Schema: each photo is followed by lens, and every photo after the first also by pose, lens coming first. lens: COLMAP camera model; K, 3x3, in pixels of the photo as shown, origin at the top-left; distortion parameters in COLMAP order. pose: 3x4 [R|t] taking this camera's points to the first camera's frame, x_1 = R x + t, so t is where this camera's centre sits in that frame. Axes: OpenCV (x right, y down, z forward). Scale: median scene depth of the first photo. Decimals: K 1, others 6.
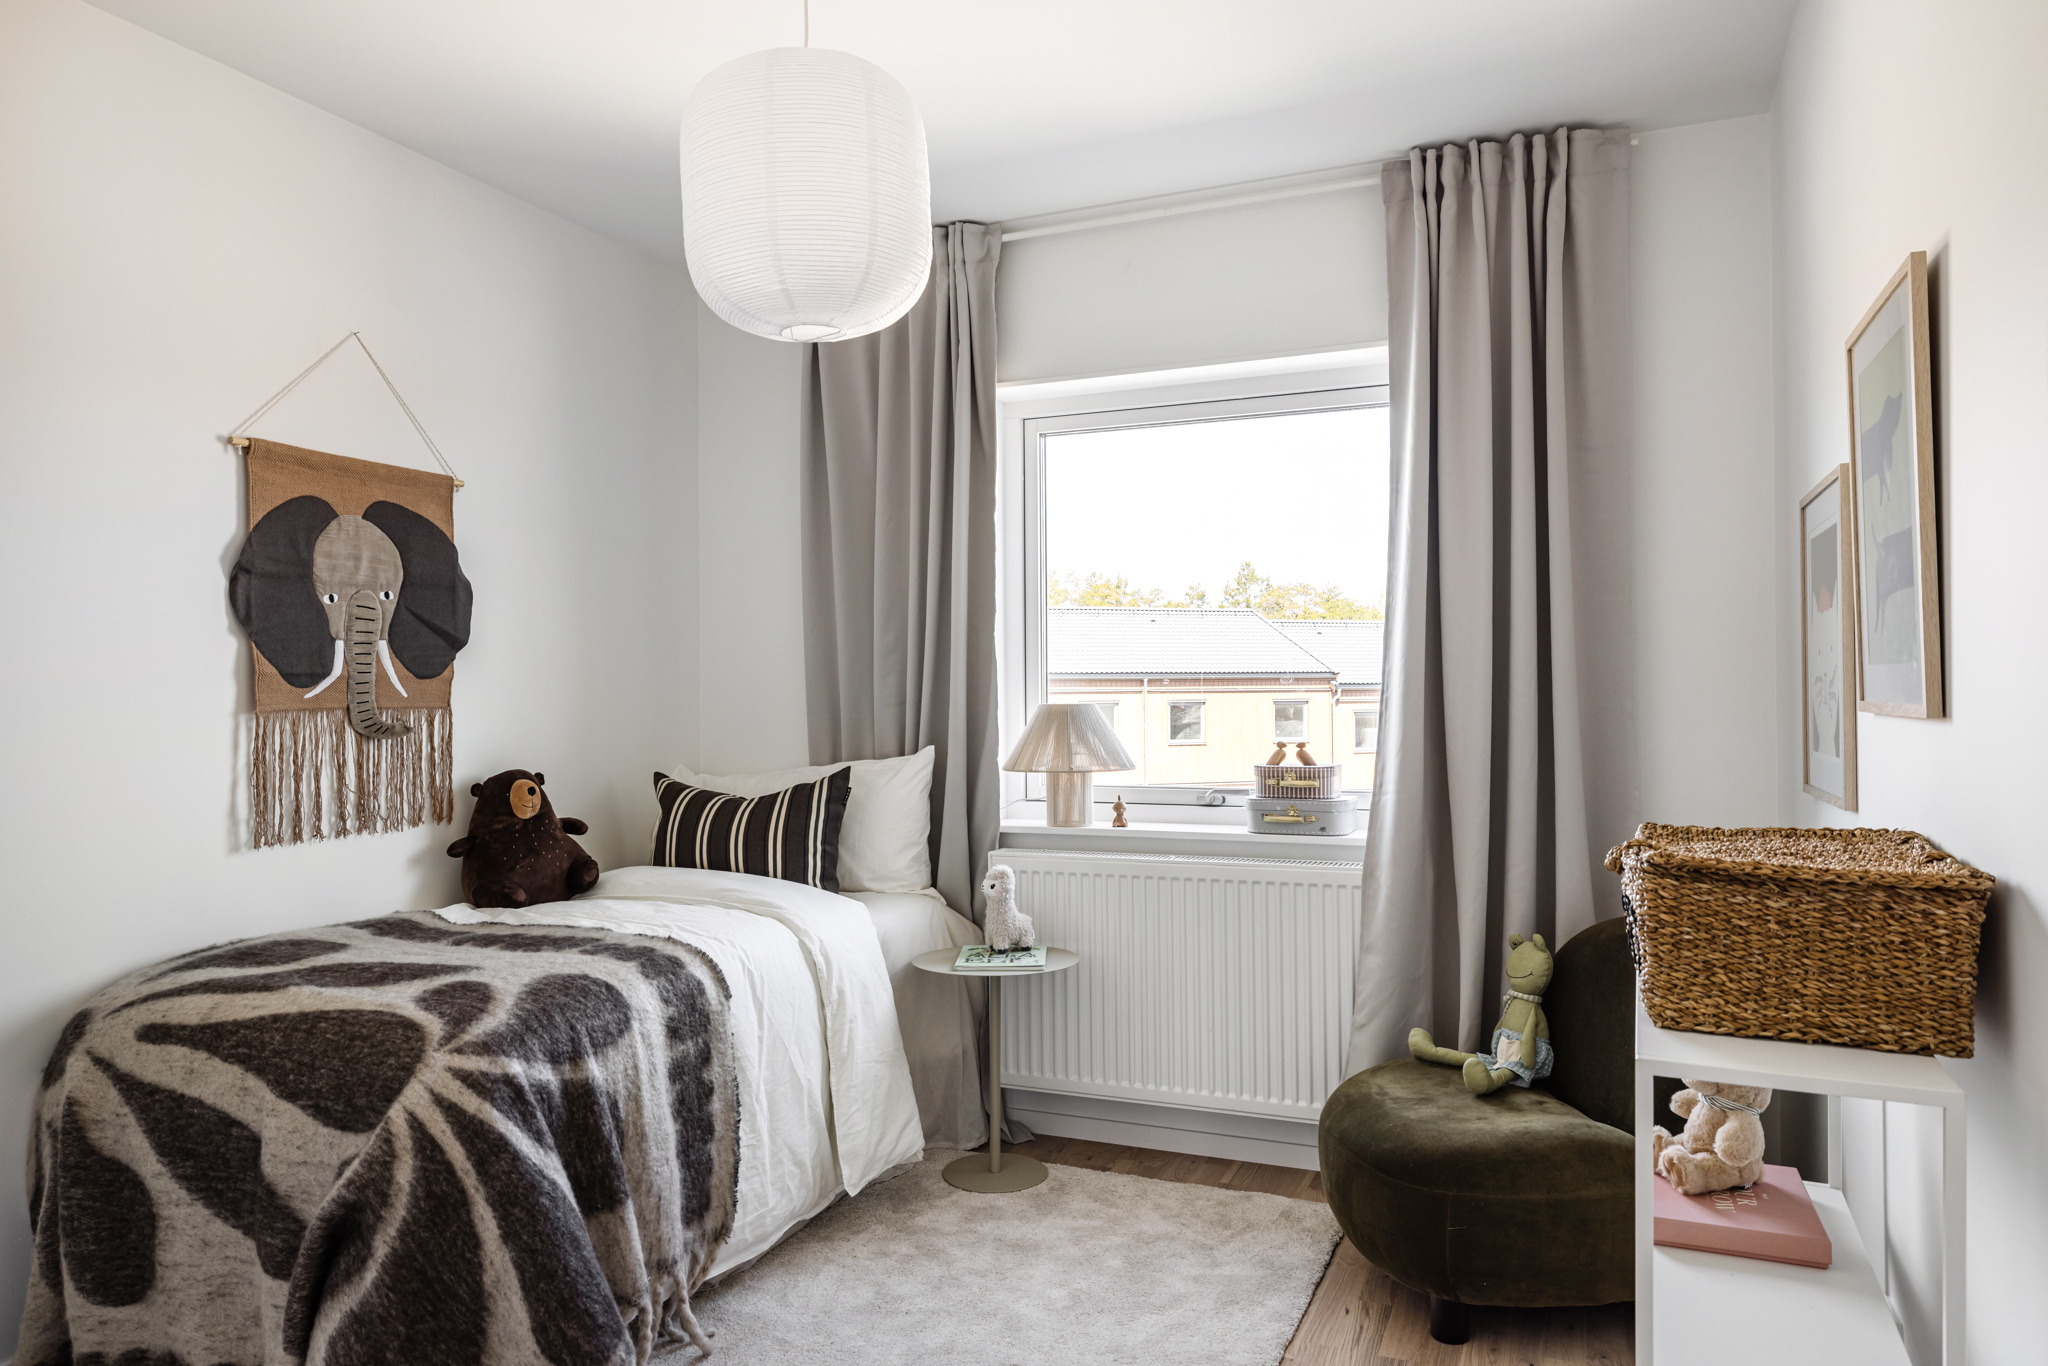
lens RADIAL K [[1300.5, 0, 1019.3], [0, 1300.5, 684.6], [0, 0, 1]] dist [-0.007407, -0.001347]
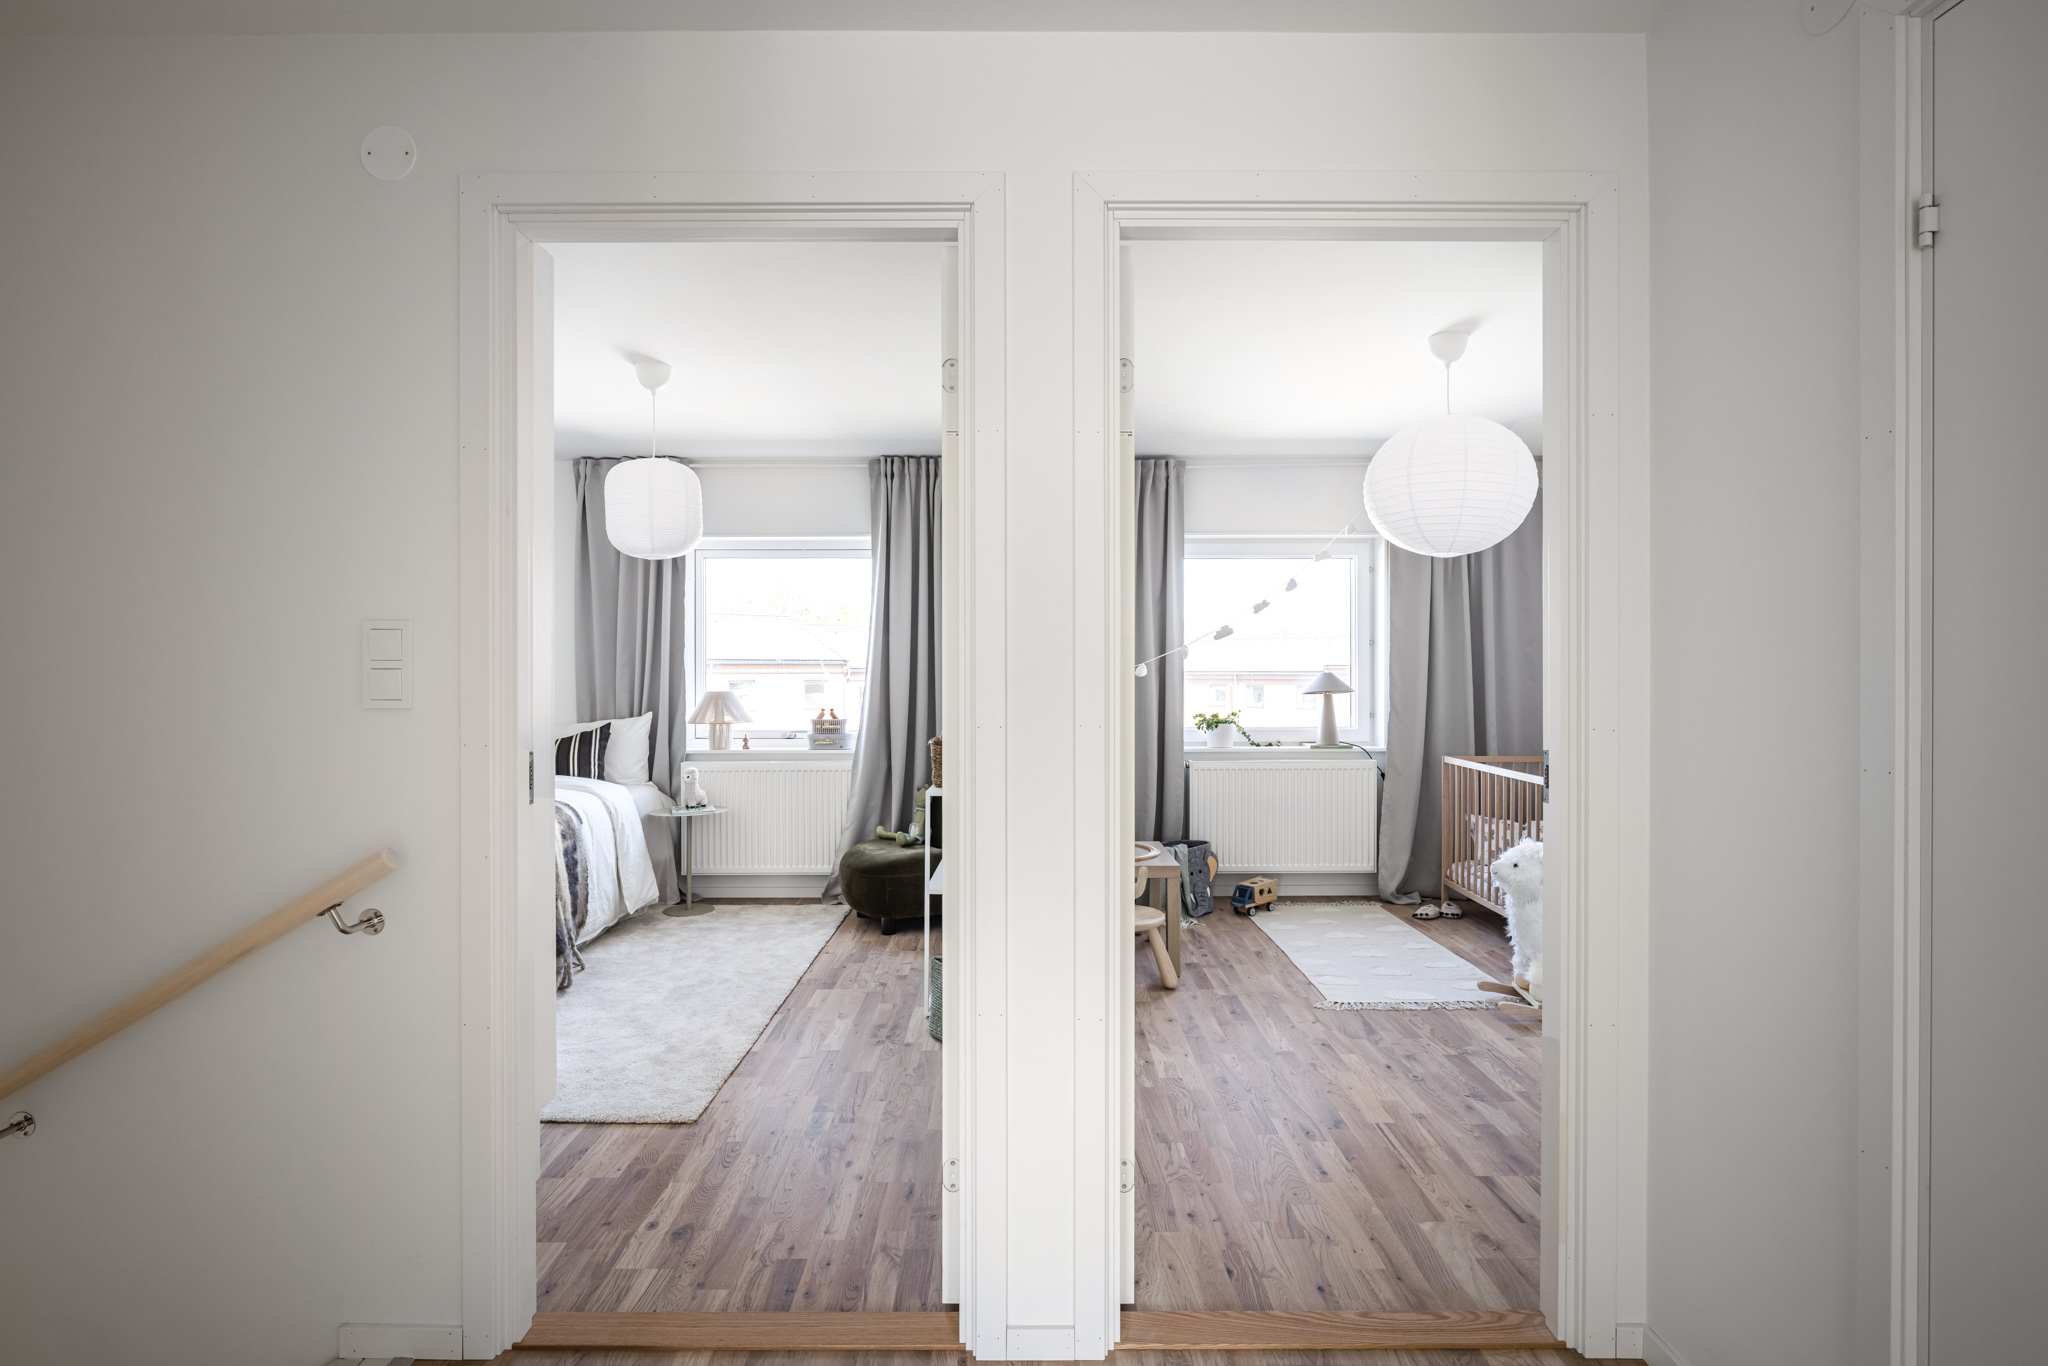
lens RADIAL K [[990.5, 0, 1016.4], [0, 990.5, 672.8], [0, 0, 1]] dist [-0.001732, 0.000030]
pose [[0.917690, 0.006679, 0.397241, -0.172075], [-0.010040, 0.999929, 0.006383, -0.032292], [-0.397170, -0.009845, 0.917692, -0.704028]]
